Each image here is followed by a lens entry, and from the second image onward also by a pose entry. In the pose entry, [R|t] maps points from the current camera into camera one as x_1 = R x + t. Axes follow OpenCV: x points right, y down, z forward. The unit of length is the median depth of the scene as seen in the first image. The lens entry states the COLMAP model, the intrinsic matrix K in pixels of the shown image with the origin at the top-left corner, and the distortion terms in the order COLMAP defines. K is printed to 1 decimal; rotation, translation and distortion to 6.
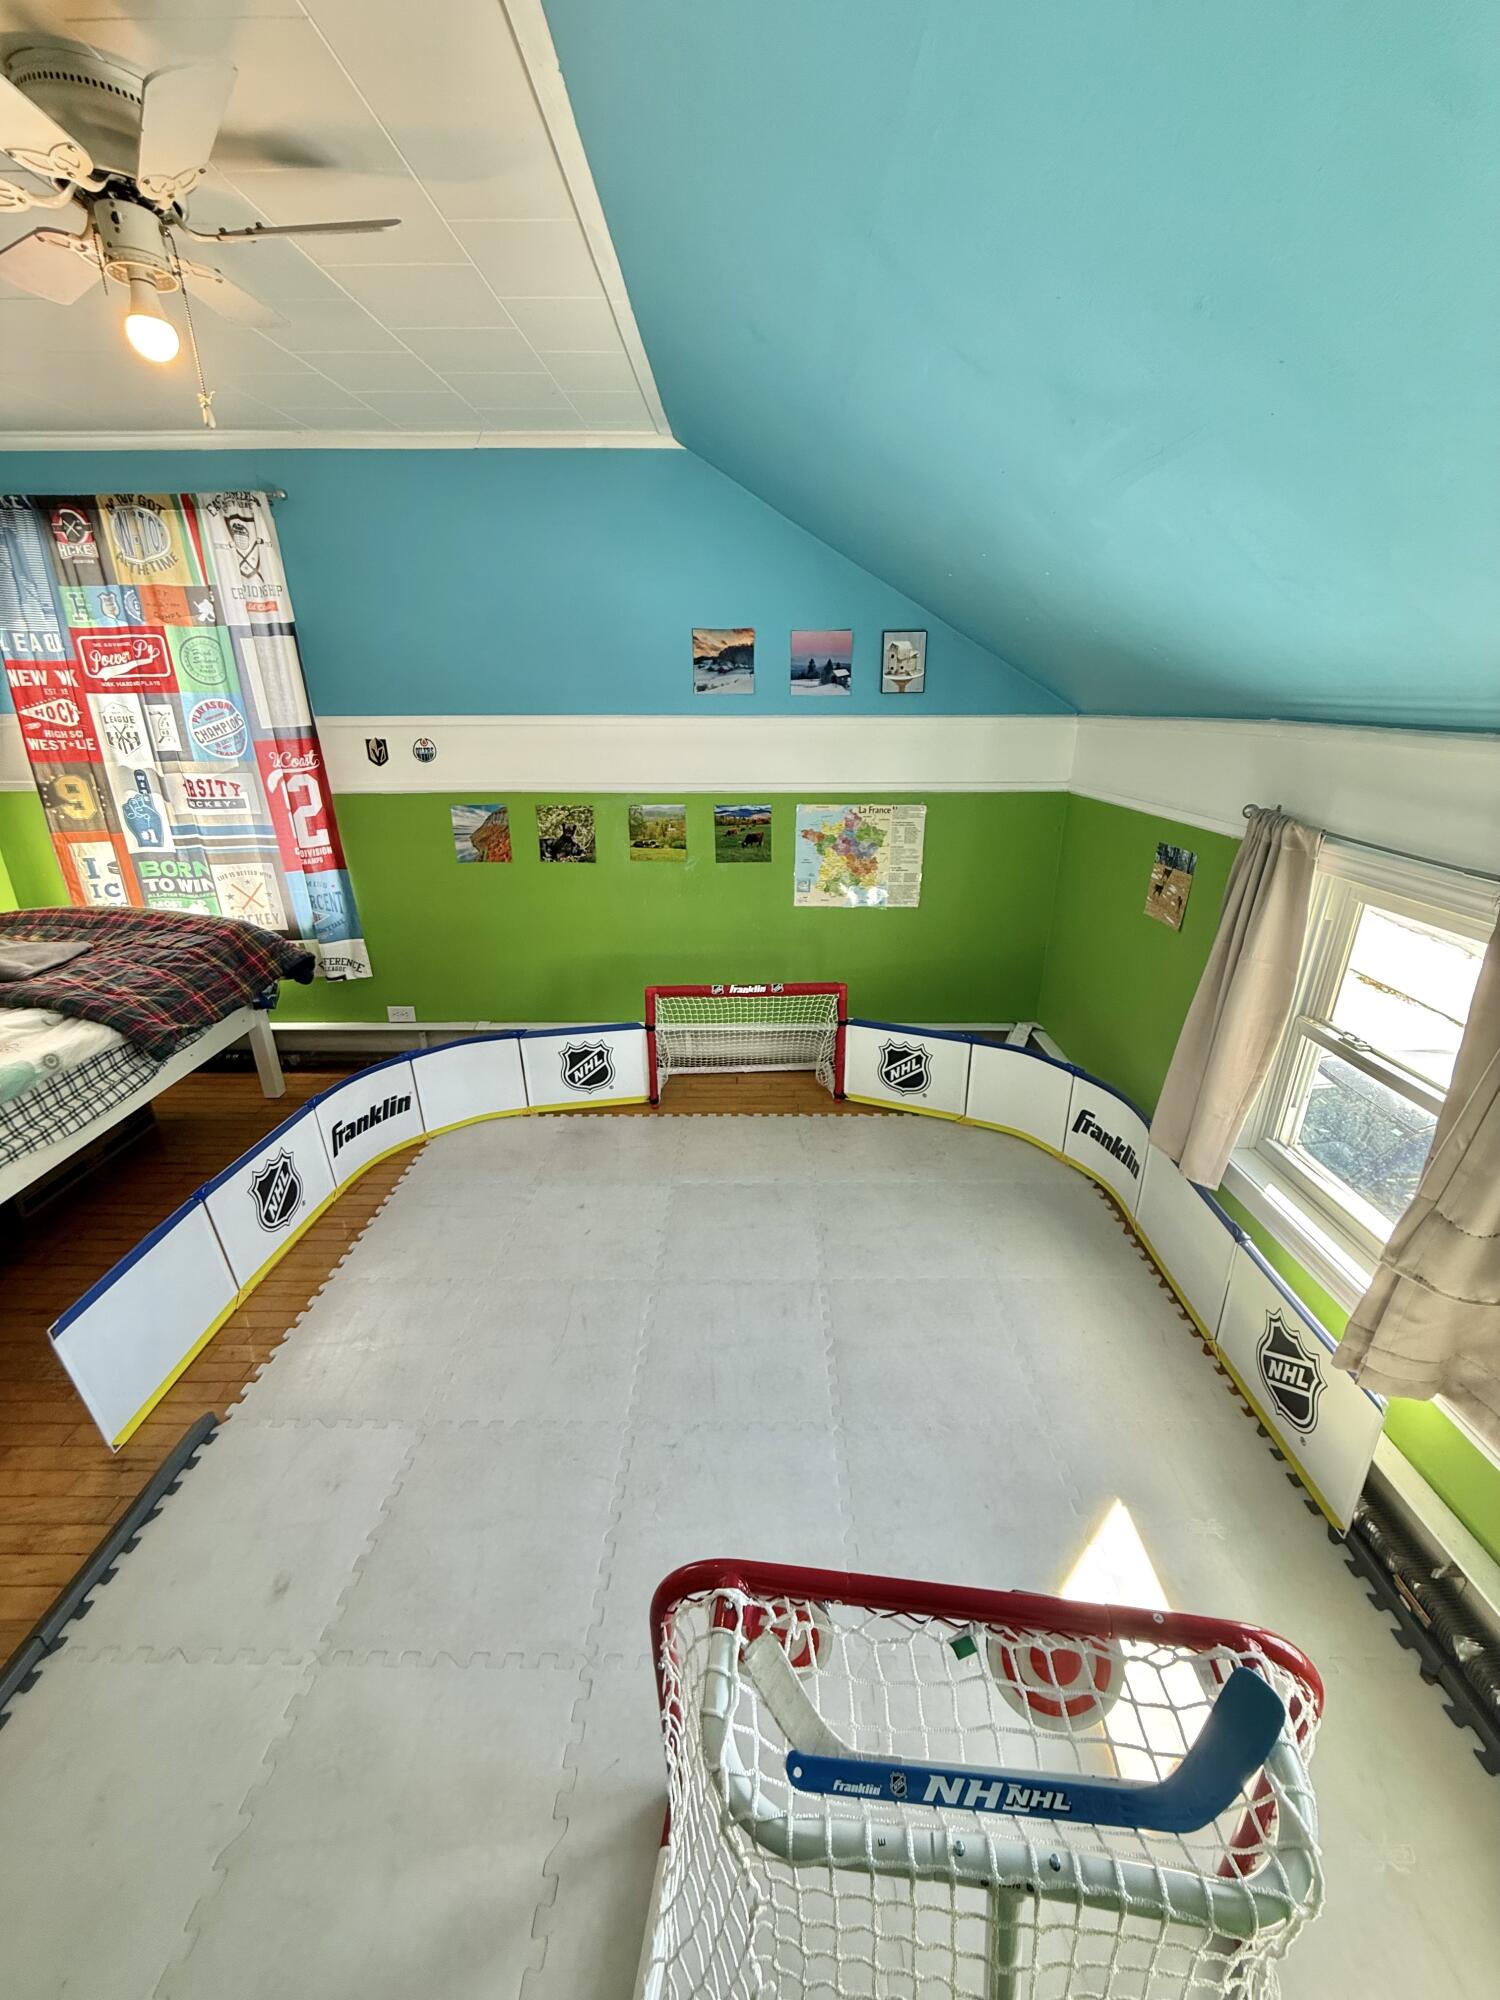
lens RADIAL K [[794.1, 0, 751.4], [0, 794.1, 995.5], [0, 0, 1]] dist [-0.001080, 0.000179]
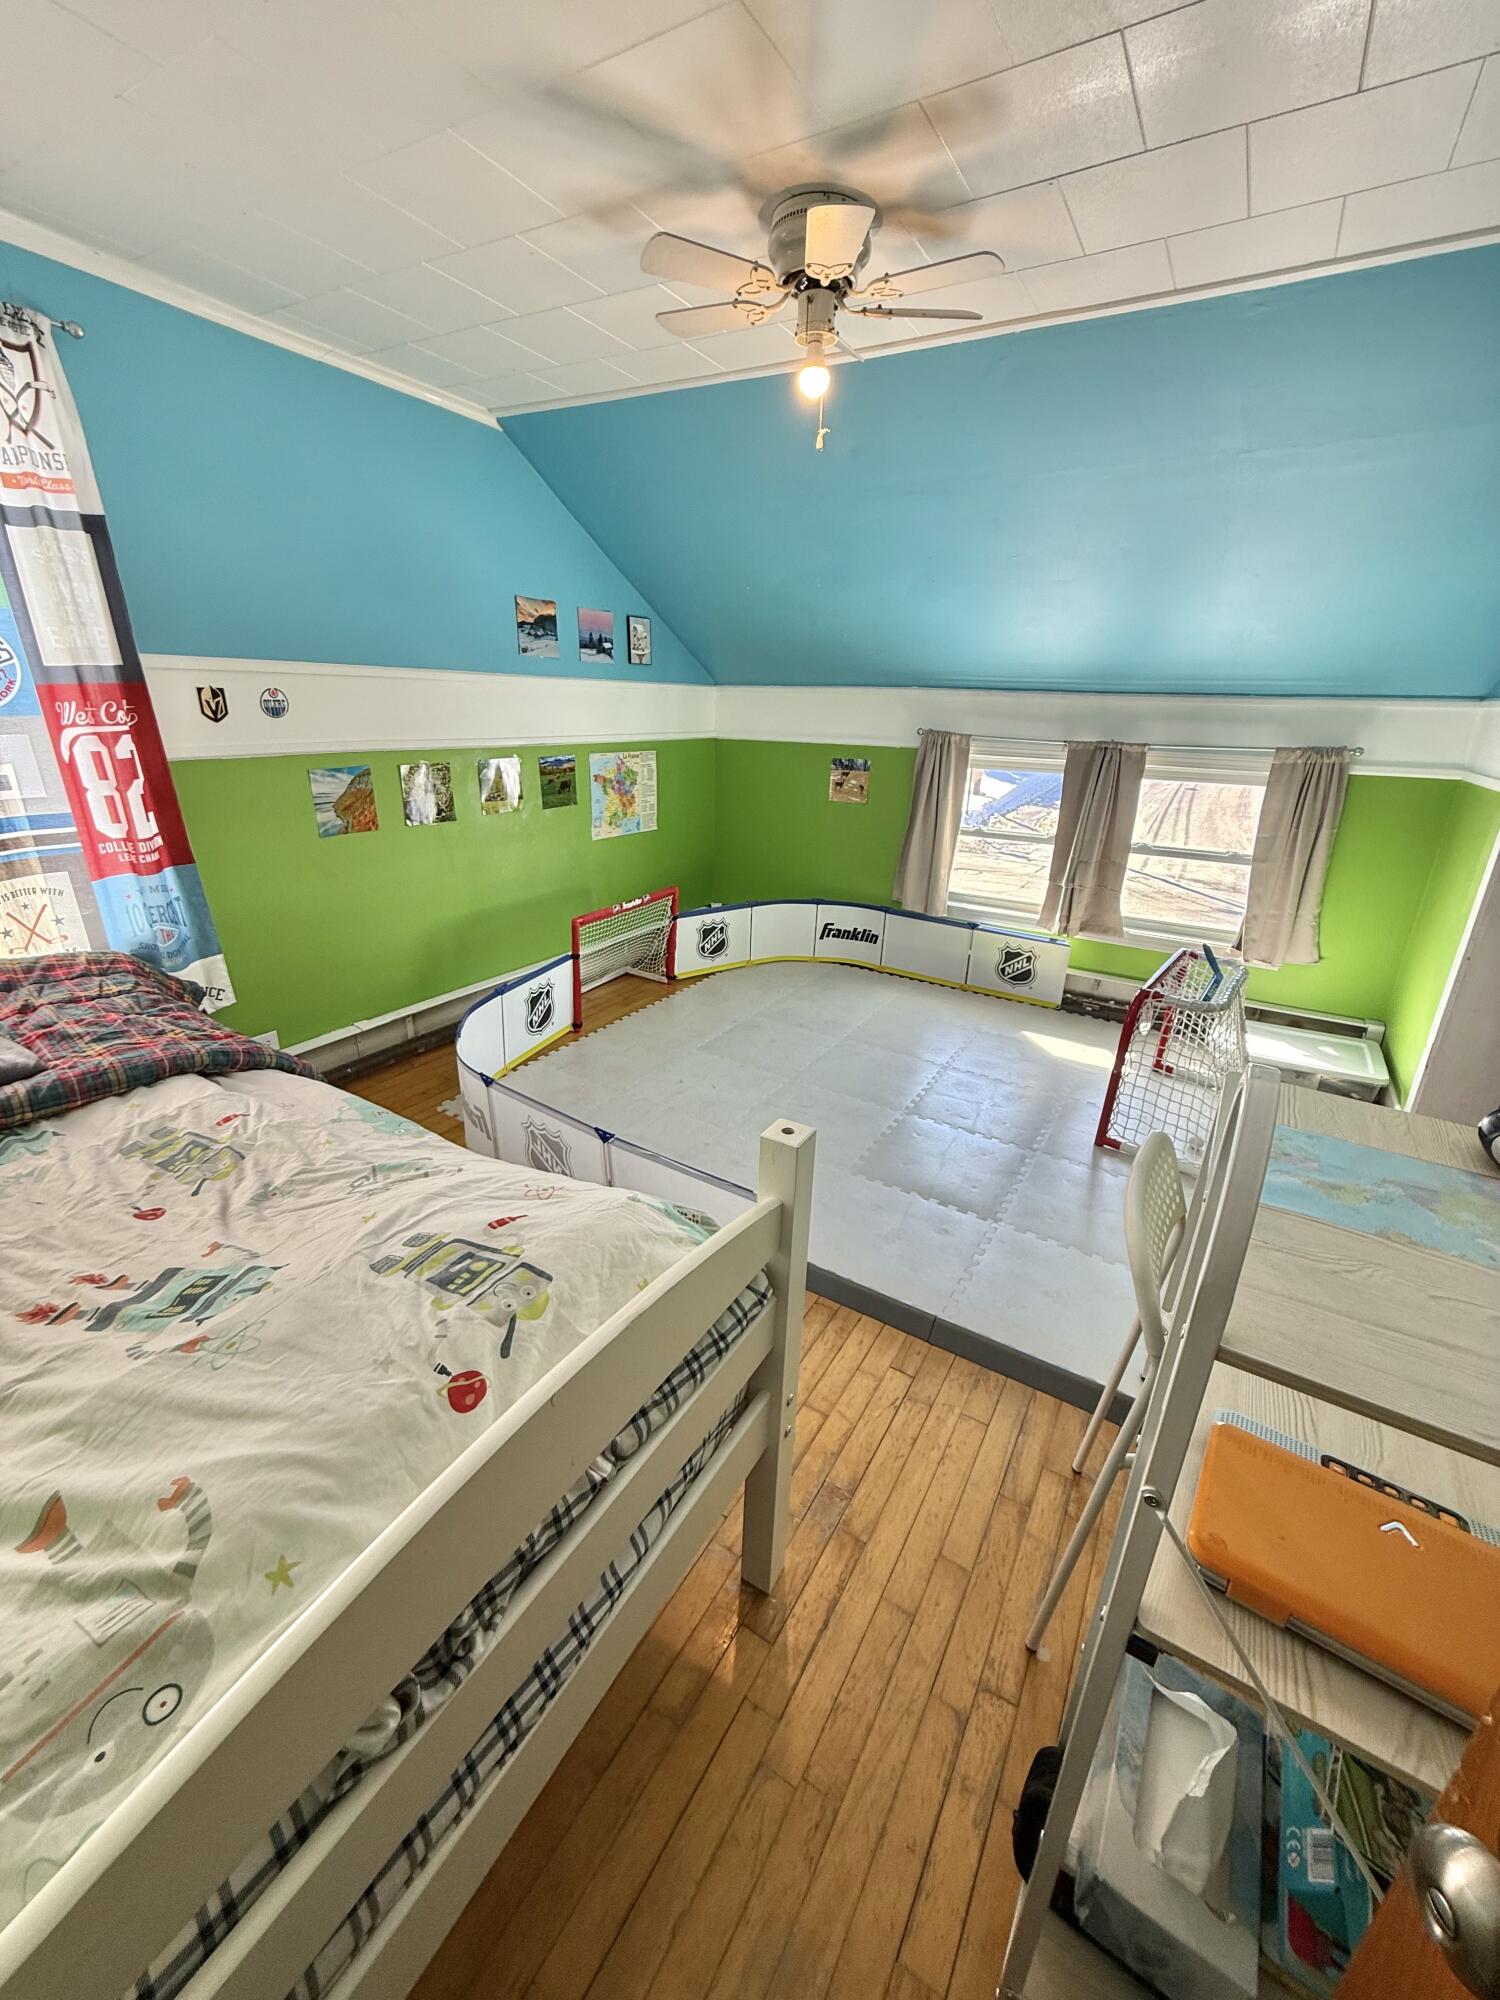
lens RADIAL K [[794.1, 0, 753.0], [0, 794.1, 992.9], [0, 0, 1]] dist [-0.001080, 0.000179]
pose [[0.512027, -0.280873, 0.811750, -0.930734], [0.272825, 0.949271, 0.156368, -0.017596], [-0.814490, 0.141401, 0.562682, 0.180220]]
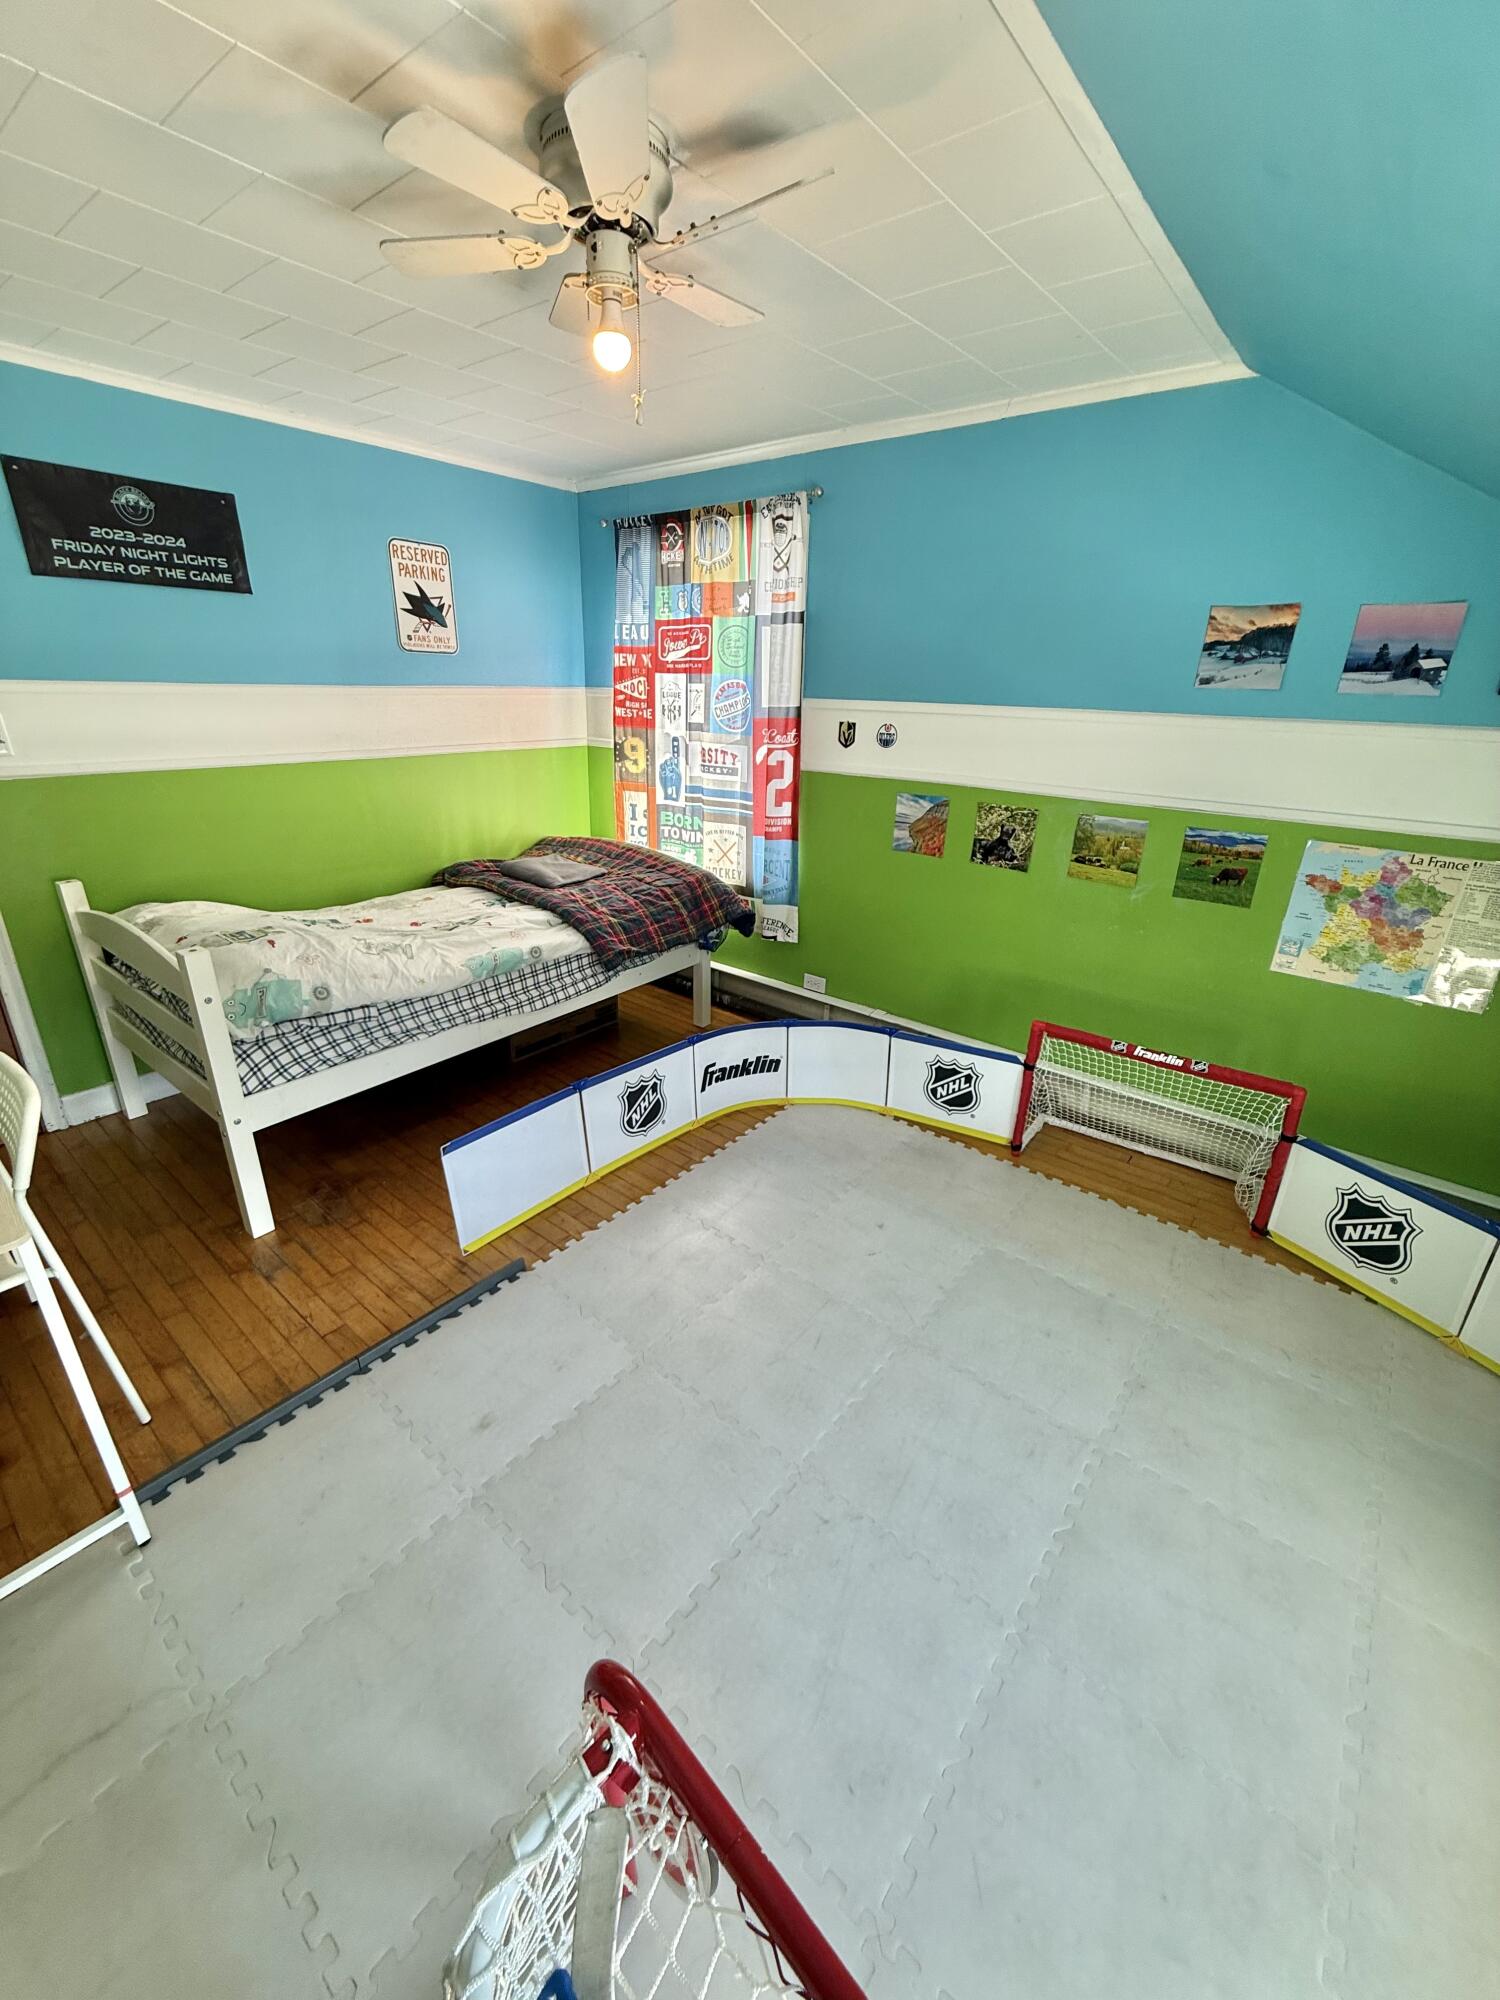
lens RADIAL K [[794.1, 0, 750.9], [0, 794.1, 996.0], [0, 0, 1]] dist [-0.001080, 0.000179]
pose [[0.782367, 0.250231, -0.570338, 0.114072], [-0.246300, 0.965398, 0.085696, -0.034181], [0.572047, 0.073429, 0.816928, 0.103280]]
